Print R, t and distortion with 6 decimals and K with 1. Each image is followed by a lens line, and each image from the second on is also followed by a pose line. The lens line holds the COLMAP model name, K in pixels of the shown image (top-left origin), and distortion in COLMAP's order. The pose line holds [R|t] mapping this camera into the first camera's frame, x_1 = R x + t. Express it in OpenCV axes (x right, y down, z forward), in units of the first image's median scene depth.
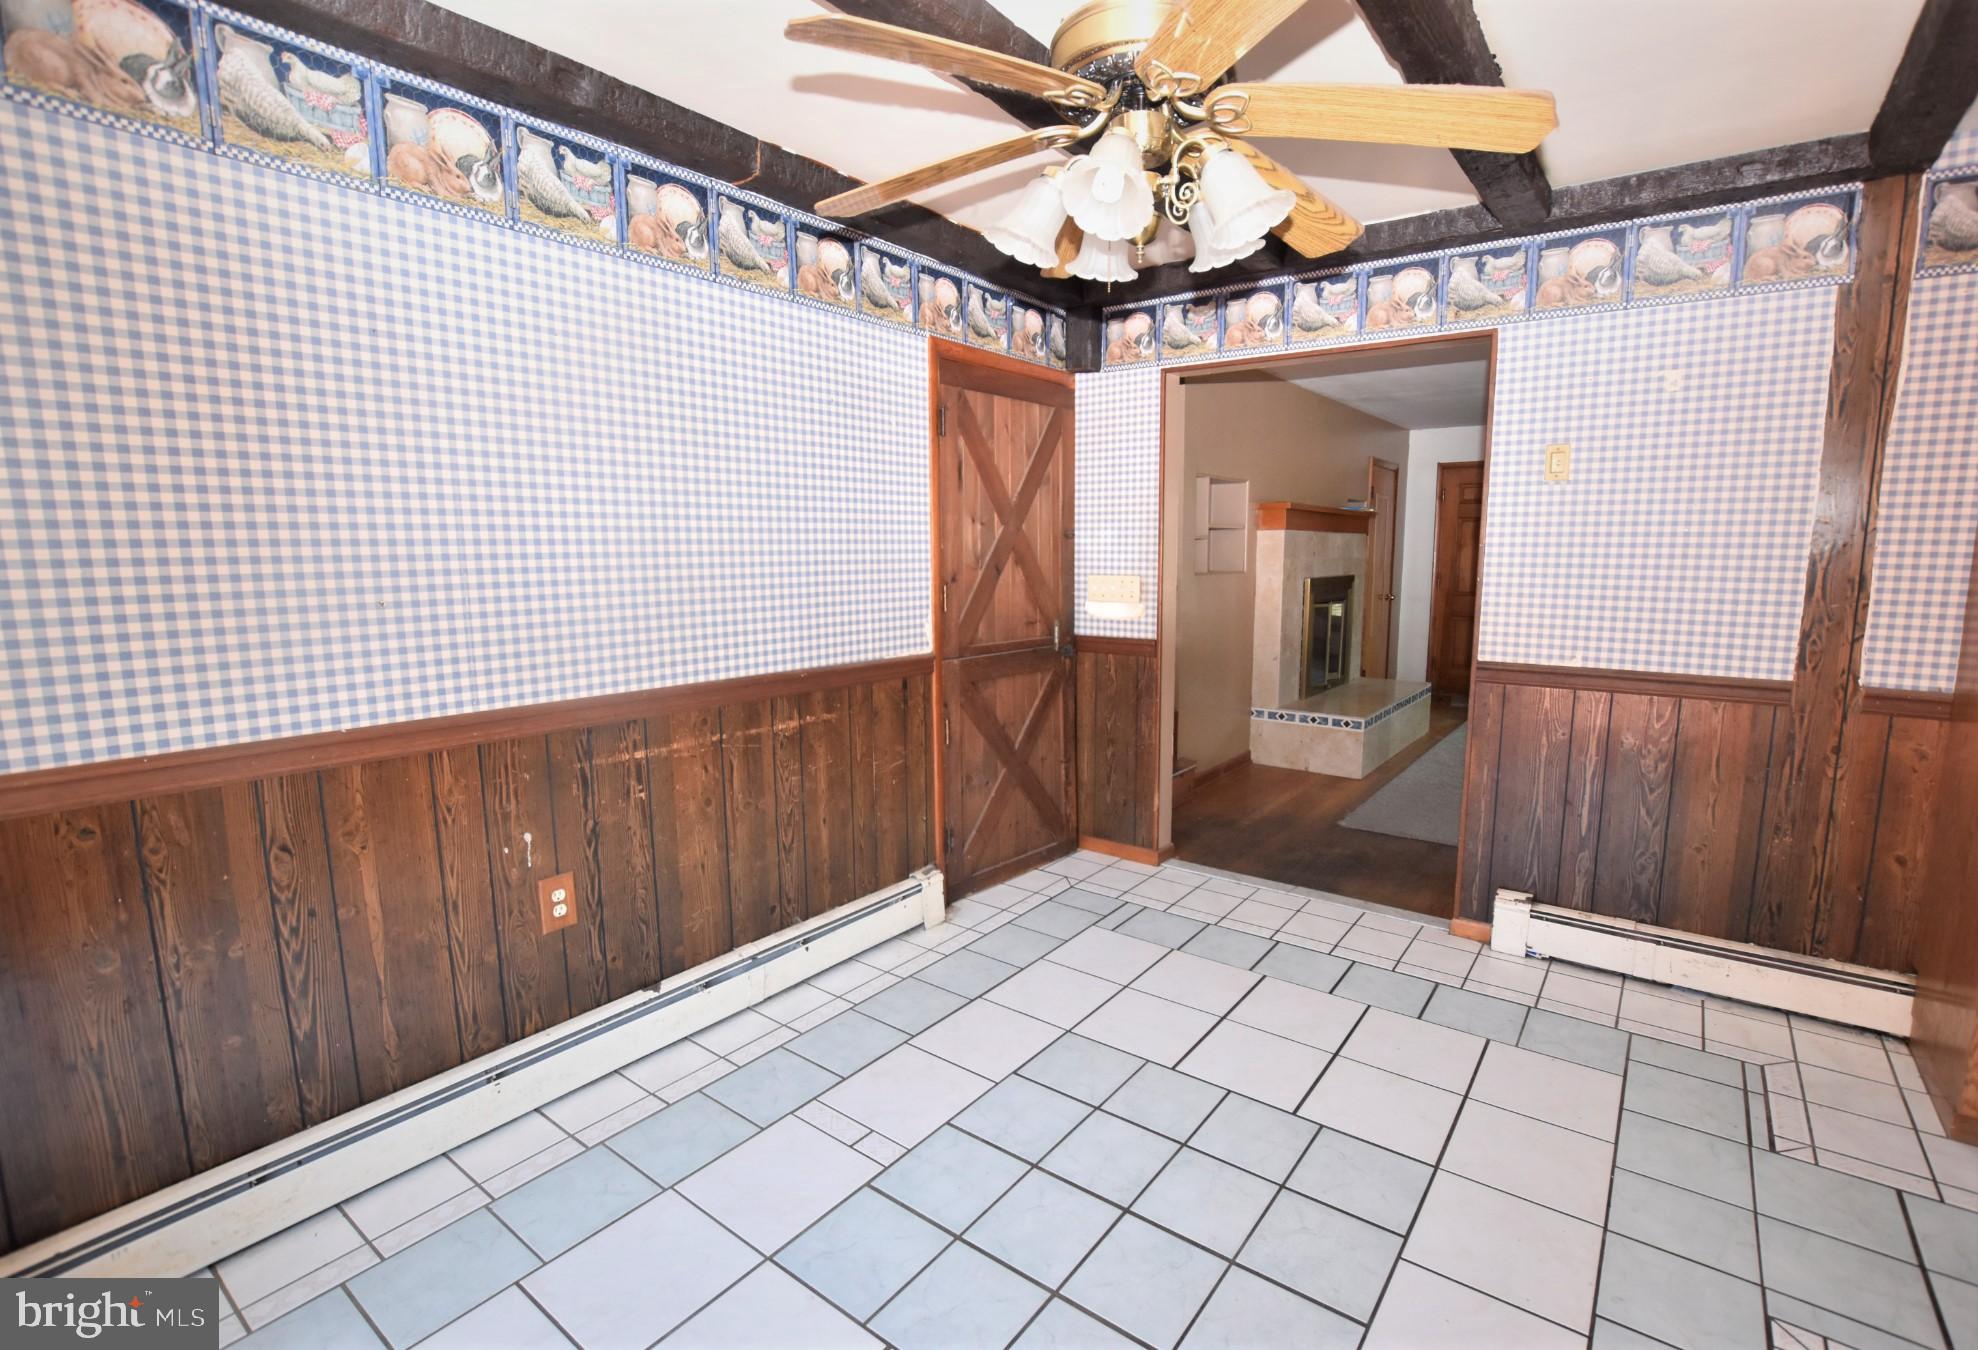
lens RADIAL K [[919.4, 0, 989.8], [0, 919.4, 660.7], [0, 0, 1]] dist [-0.001397, -0.006191]
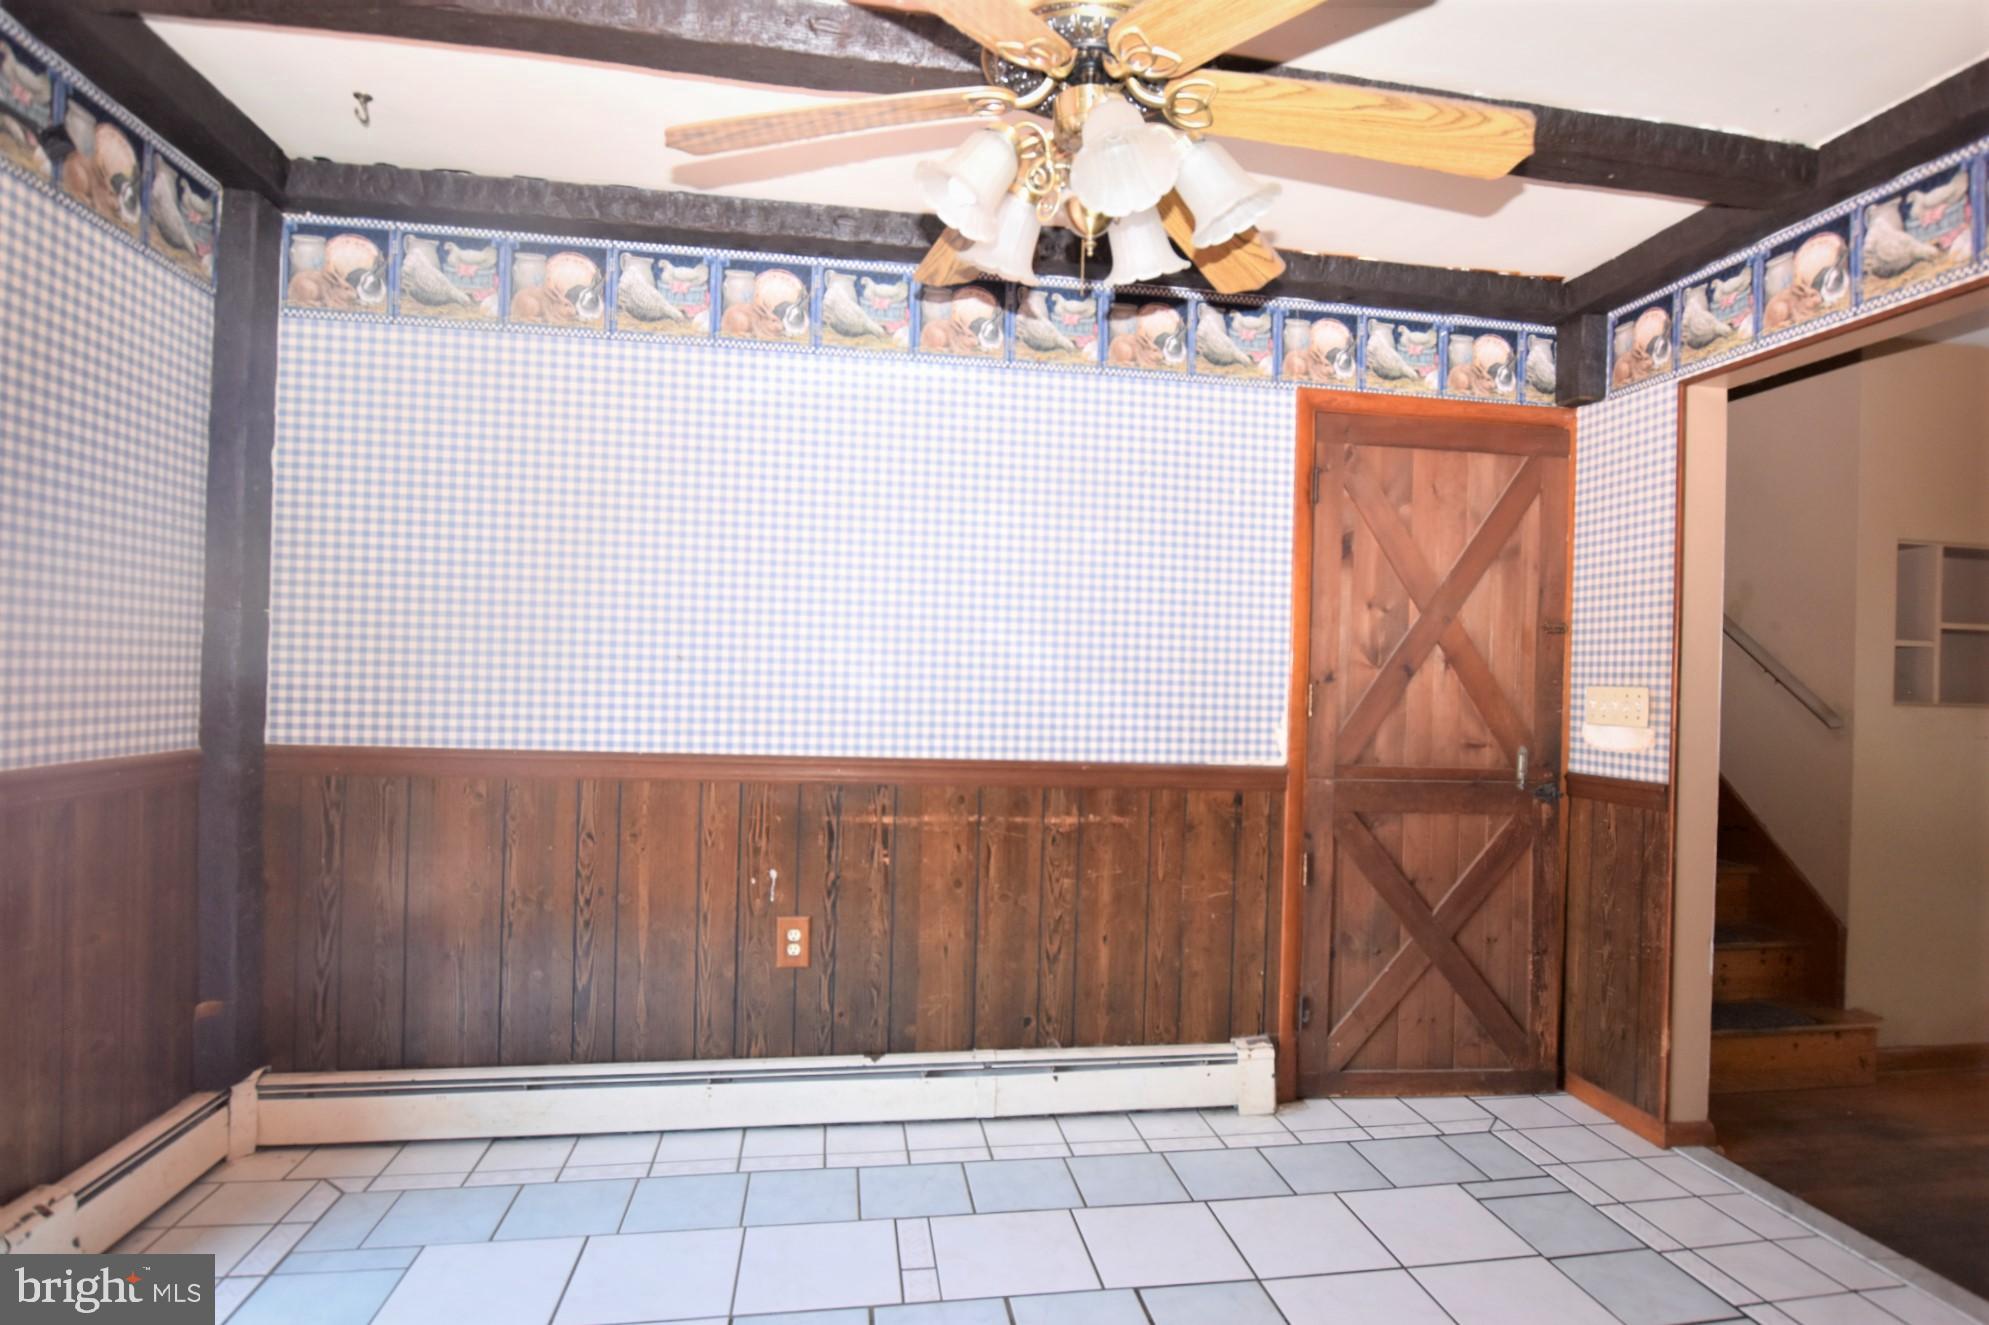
lens RADIAL K [[1043.7, 0, 994.5], [0, 1043.7, 662.5], [0, 0, 1]] dist [-0.005509, -0.001299]
pose [[0.729732, 0.015216, -0.683564, 0.389670], [-0.115462, 0.988137, -0.101264, 0.024983], [0.673914, 0.152821, 0.722831, 0.158489]]
